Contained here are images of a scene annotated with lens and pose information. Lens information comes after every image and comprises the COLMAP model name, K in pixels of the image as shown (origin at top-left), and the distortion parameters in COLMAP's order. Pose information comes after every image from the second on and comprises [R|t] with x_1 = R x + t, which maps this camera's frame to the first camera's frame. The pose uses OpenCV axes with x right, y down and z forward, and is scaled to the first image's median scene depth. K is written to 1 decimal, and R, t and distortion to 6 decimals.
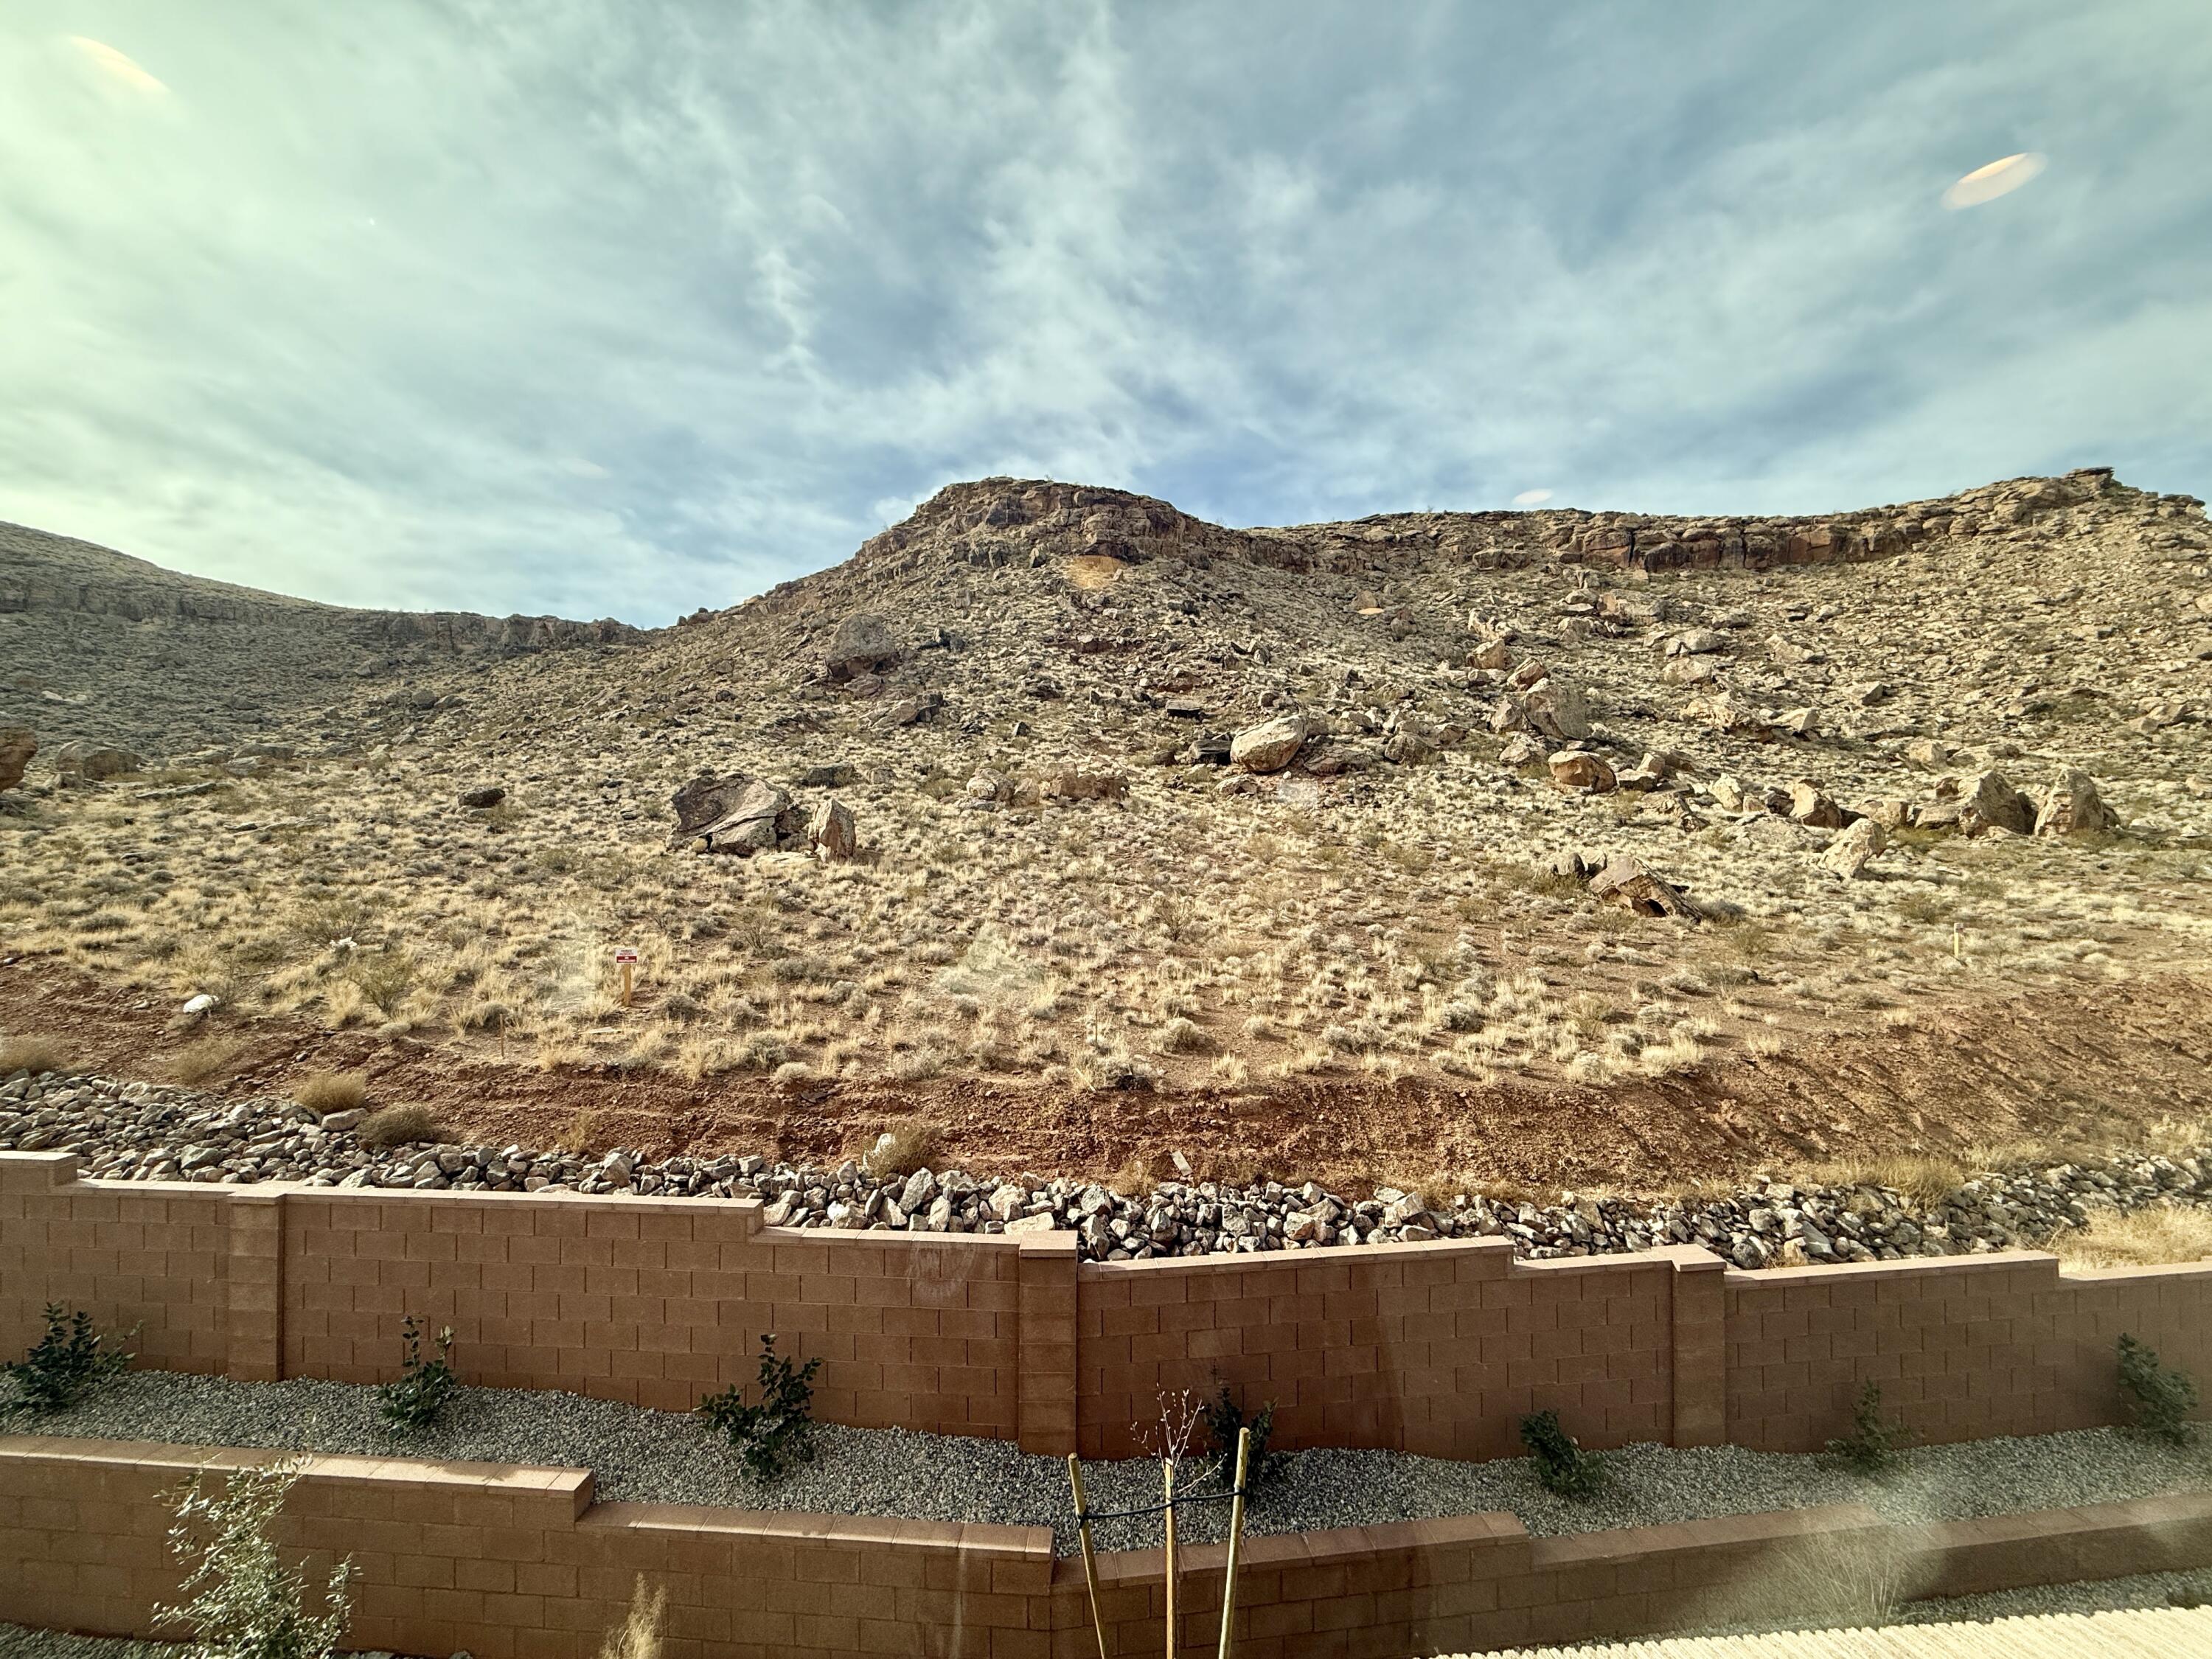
lens RADIAL K [[875.9, 0, 1104.1], [0, 875.9, 834.8], [0, 0, 1]] dist [-0.000195, -0.000093]
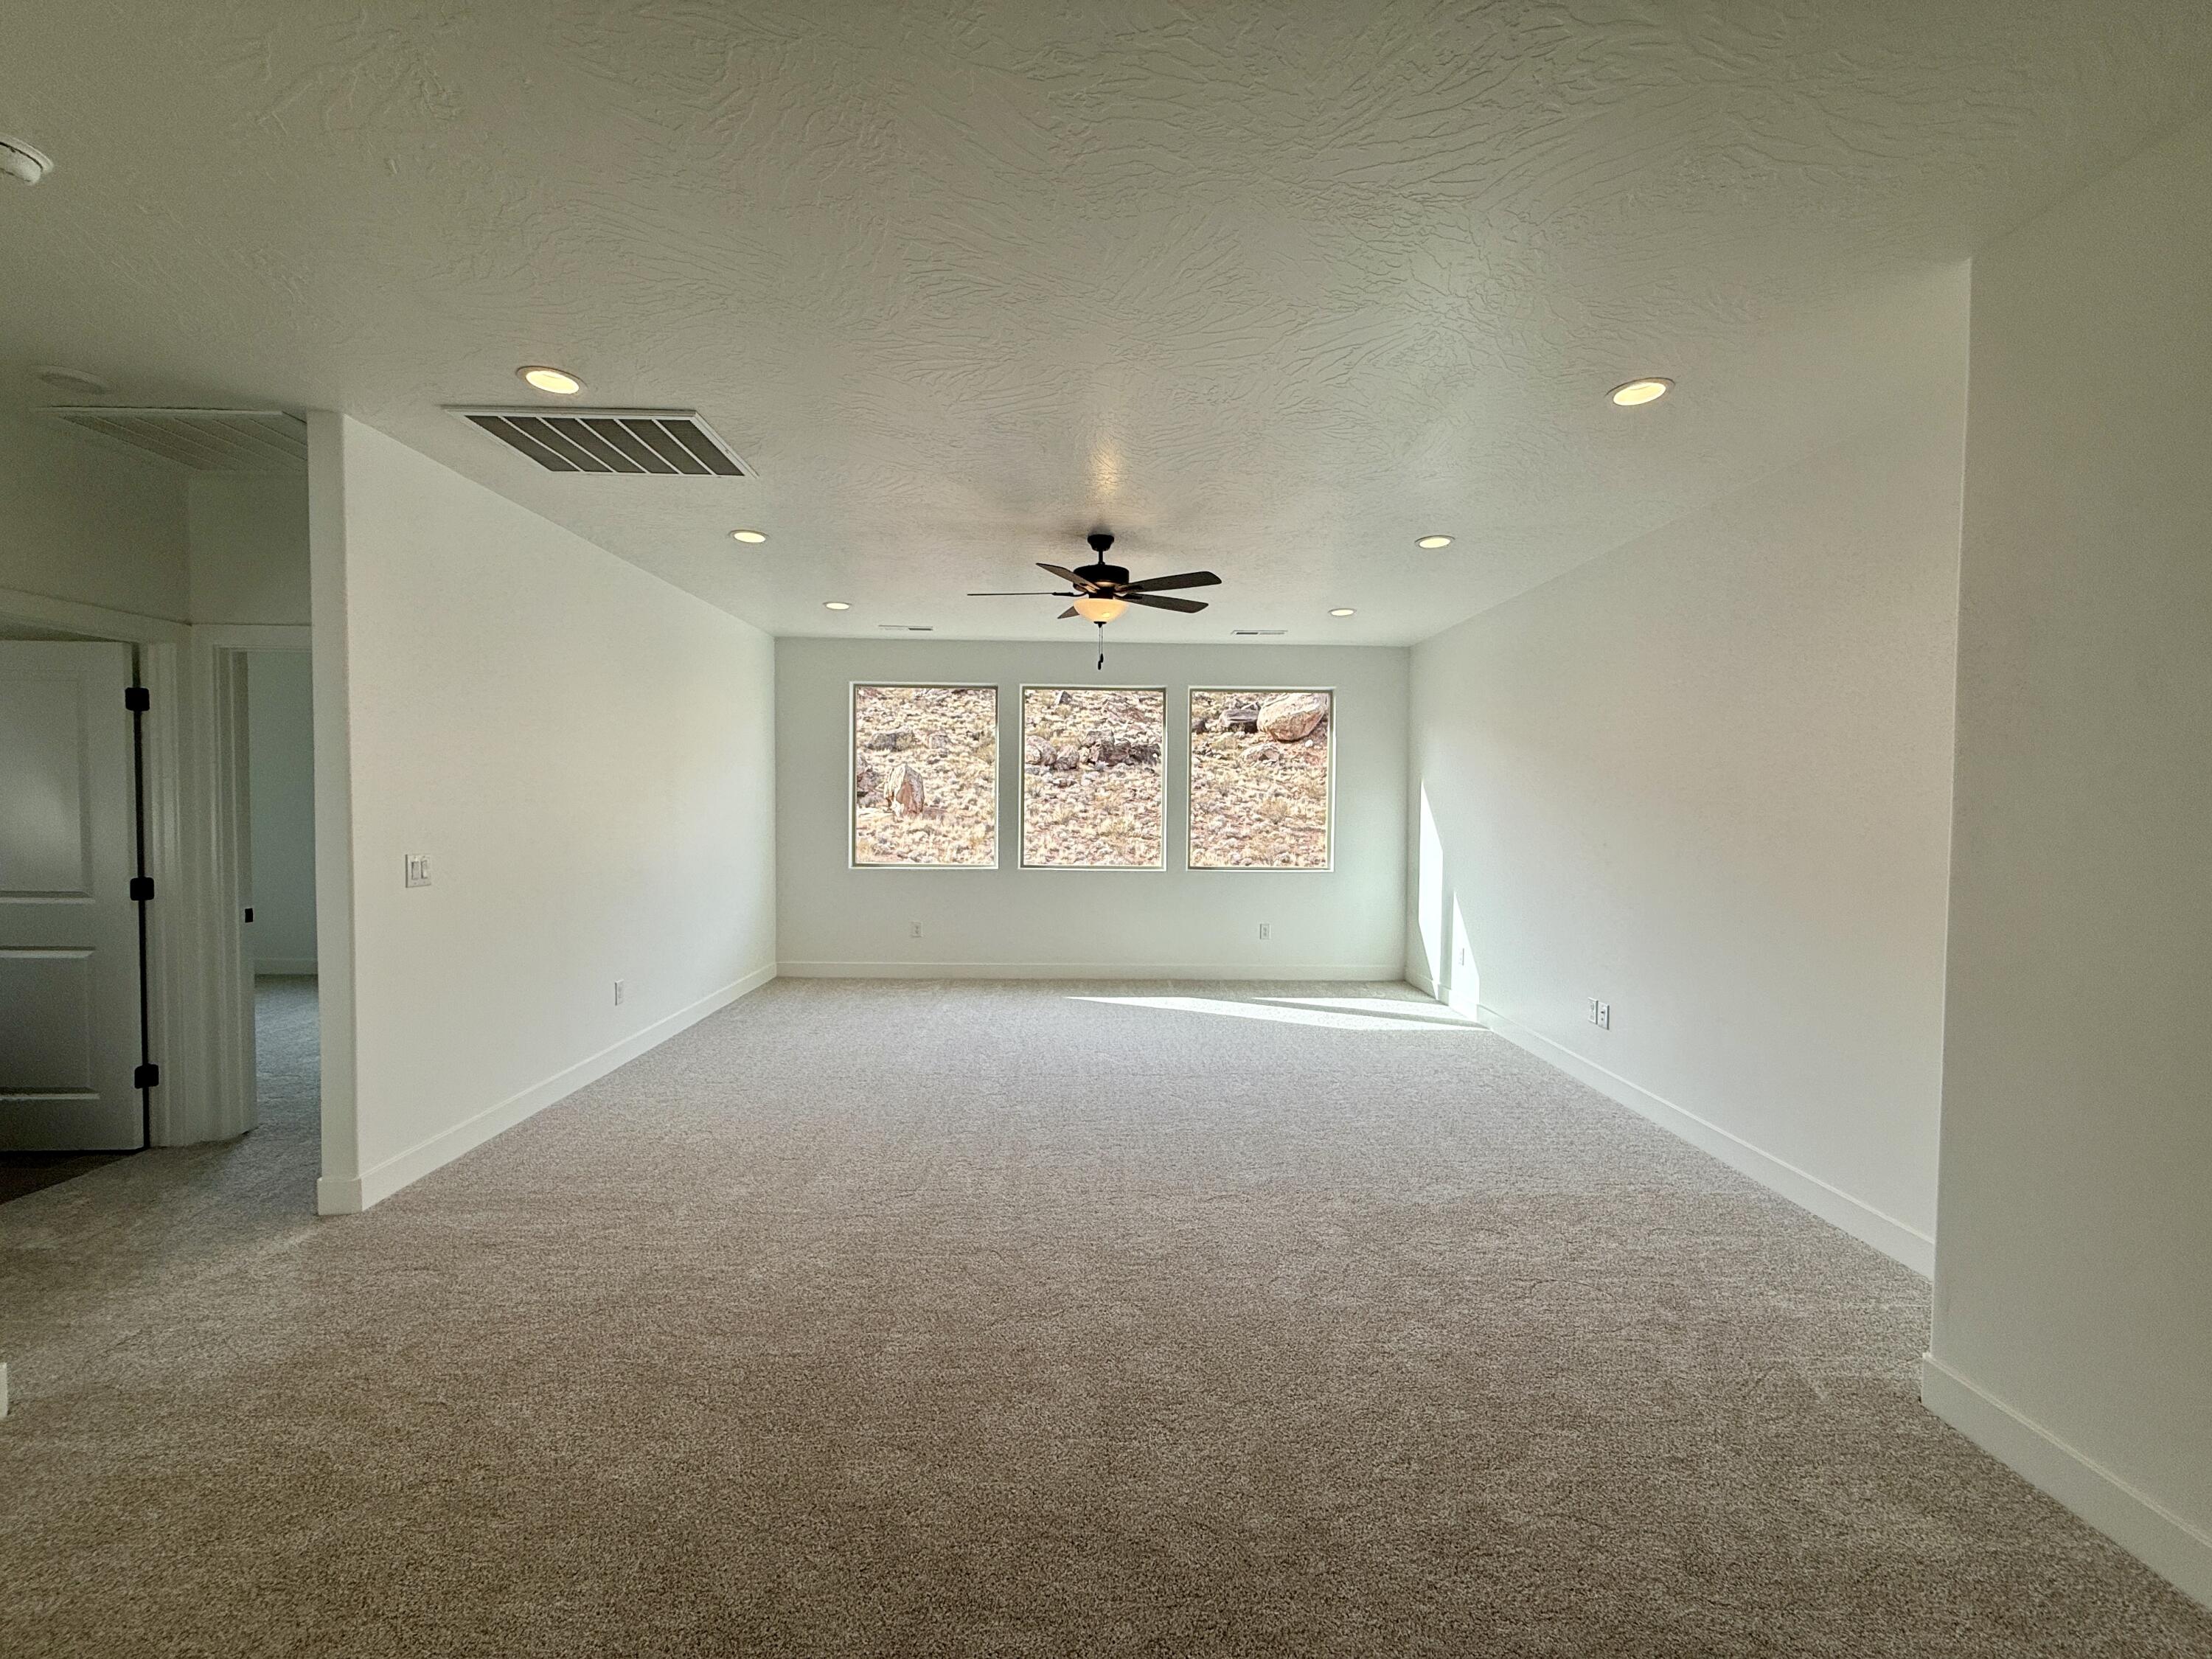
lens RADIAL K [[875.9, 0, 1109.4], [0, 875.9, 831.3], [0, 0, 1]] dist [-0.000195, -0.000093]
pose [[0.999095, 0.014821, -0.039861, 0.009531], [-0.013216, 0.999103, 0.040231, -0.000600], [0.040422, -0.039668, 0.998395, -0.110387]]
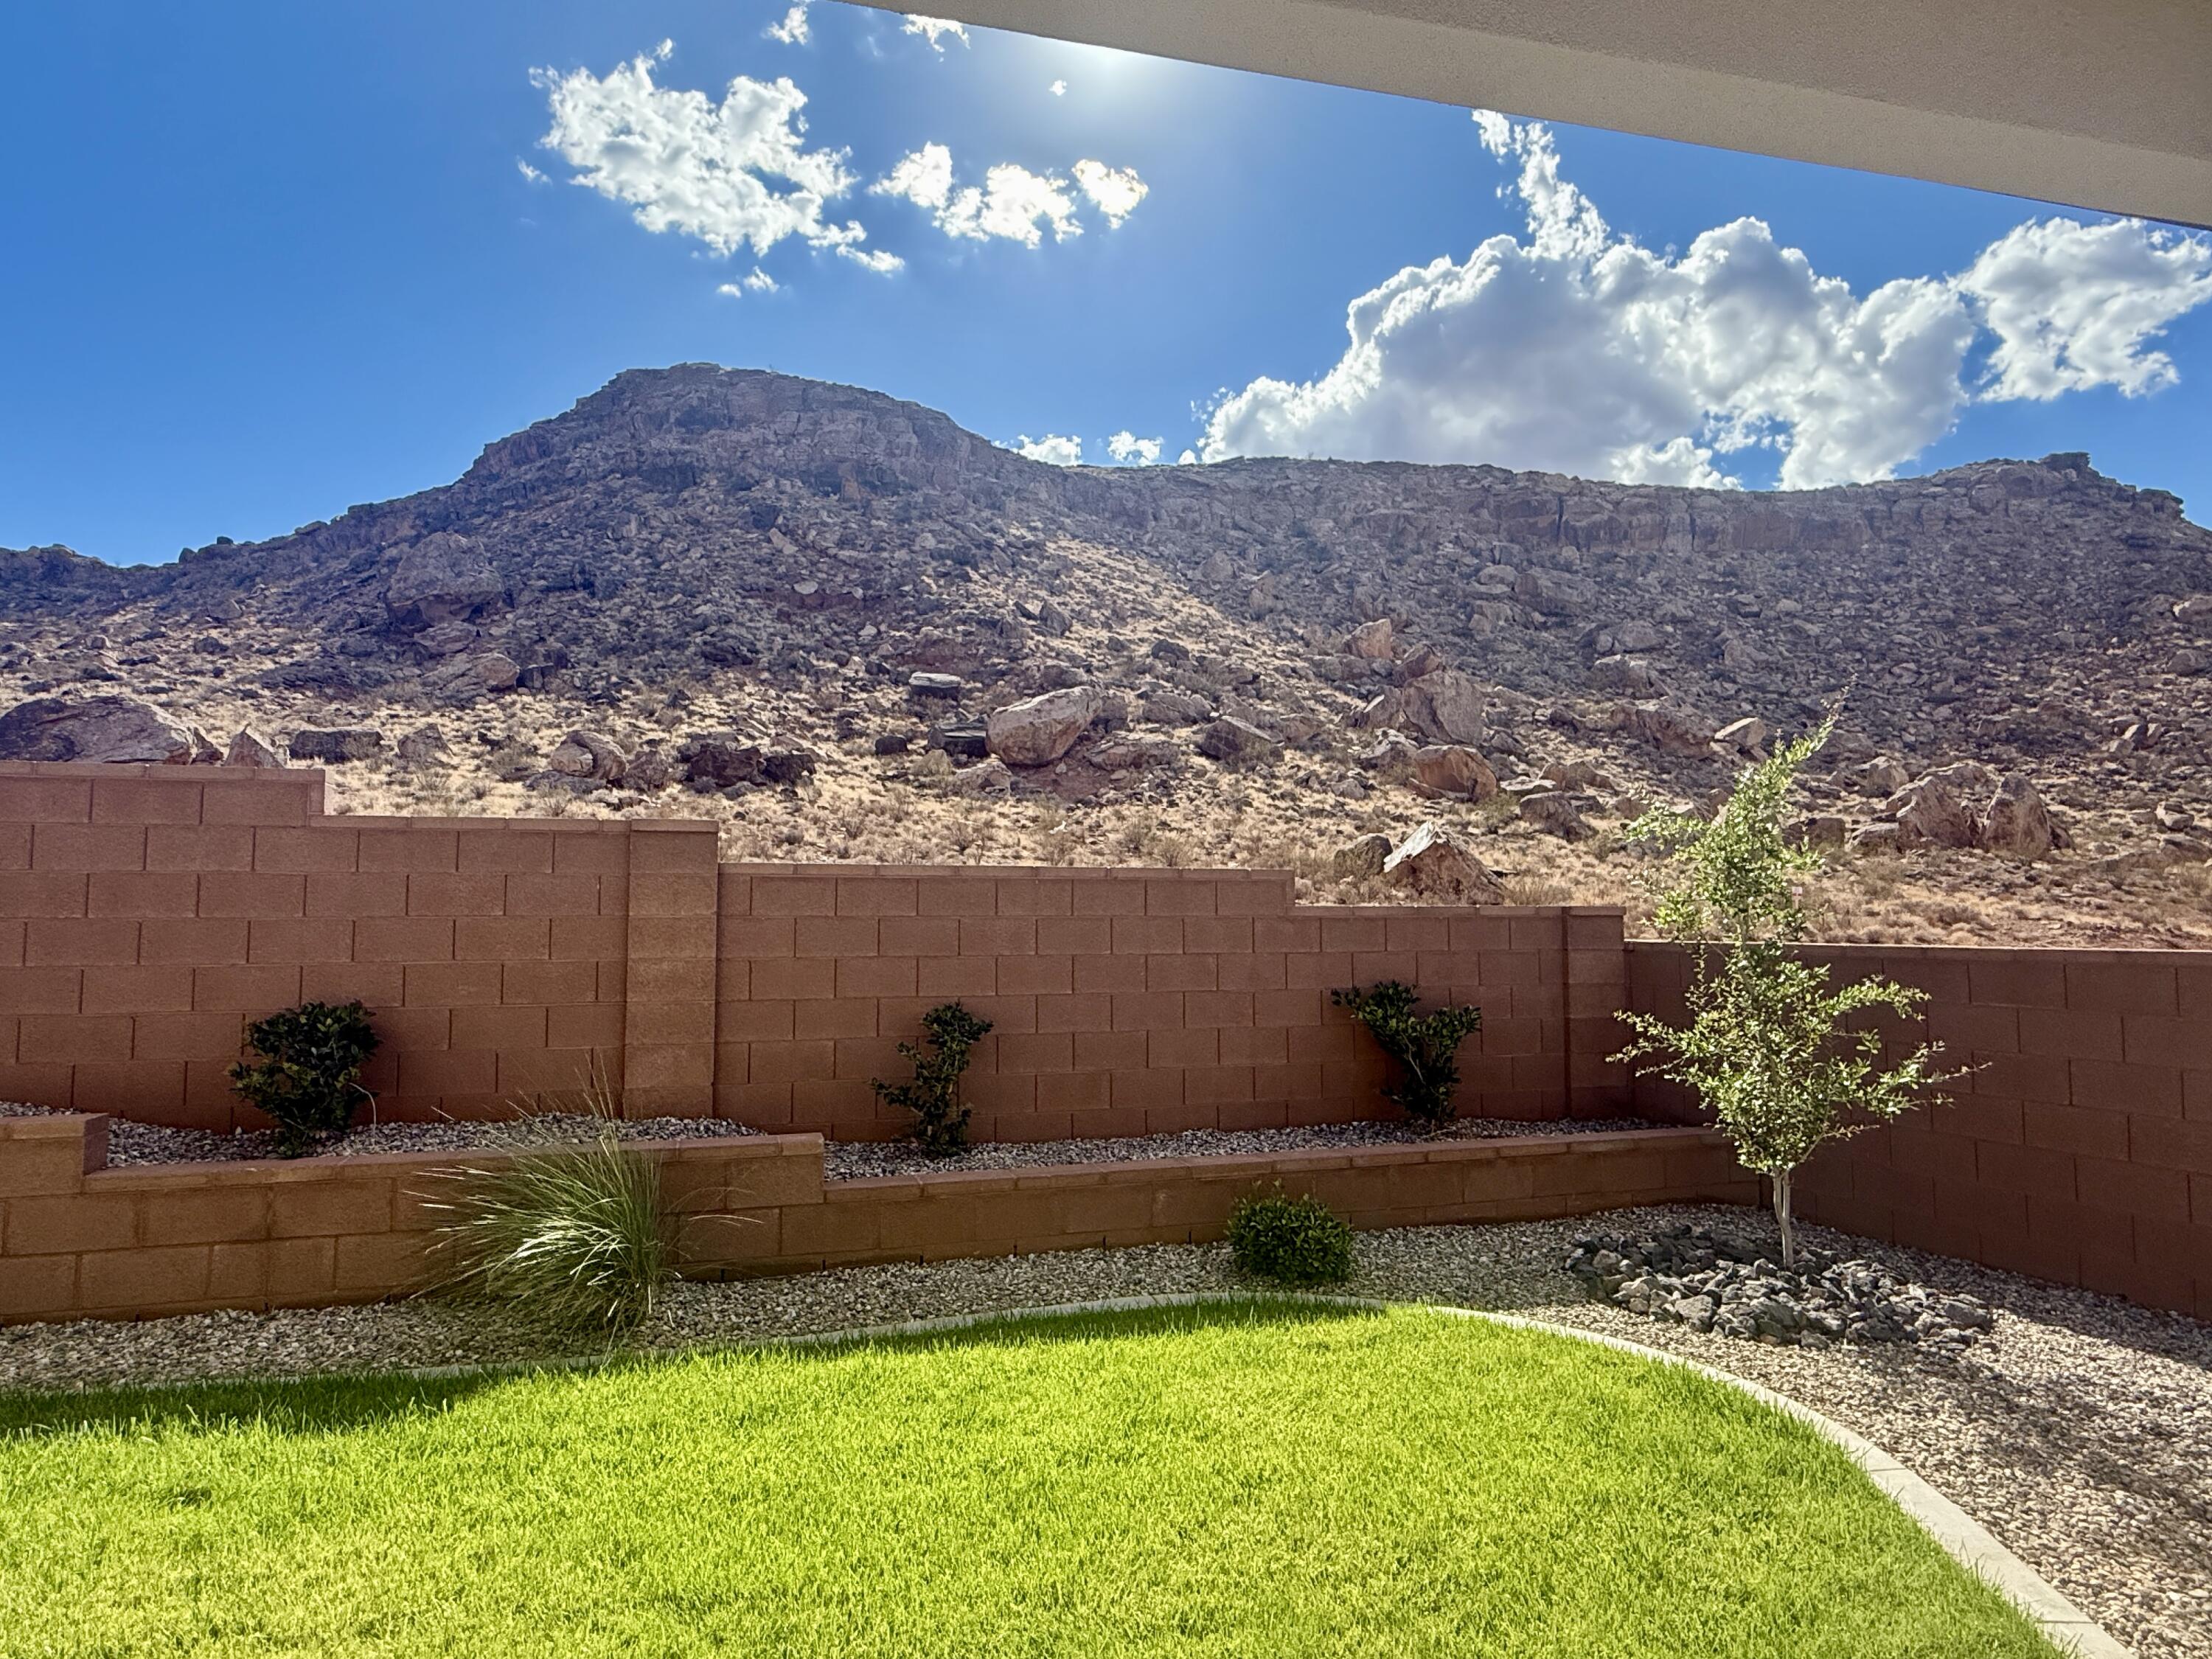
lens RADIAL K [[1264.4, 0, 1109.1], [0, 1264.4, 829.5], [0, 0, 1]] dist [0.001428, -0.000102]
pose [[0.984893, 0.012775, 0.172690, 0.085430], [-0.001365, 0.997817, -0.066031, 0.055263], [-0.173157, 0.064798, 0.982760, -0.001094]]
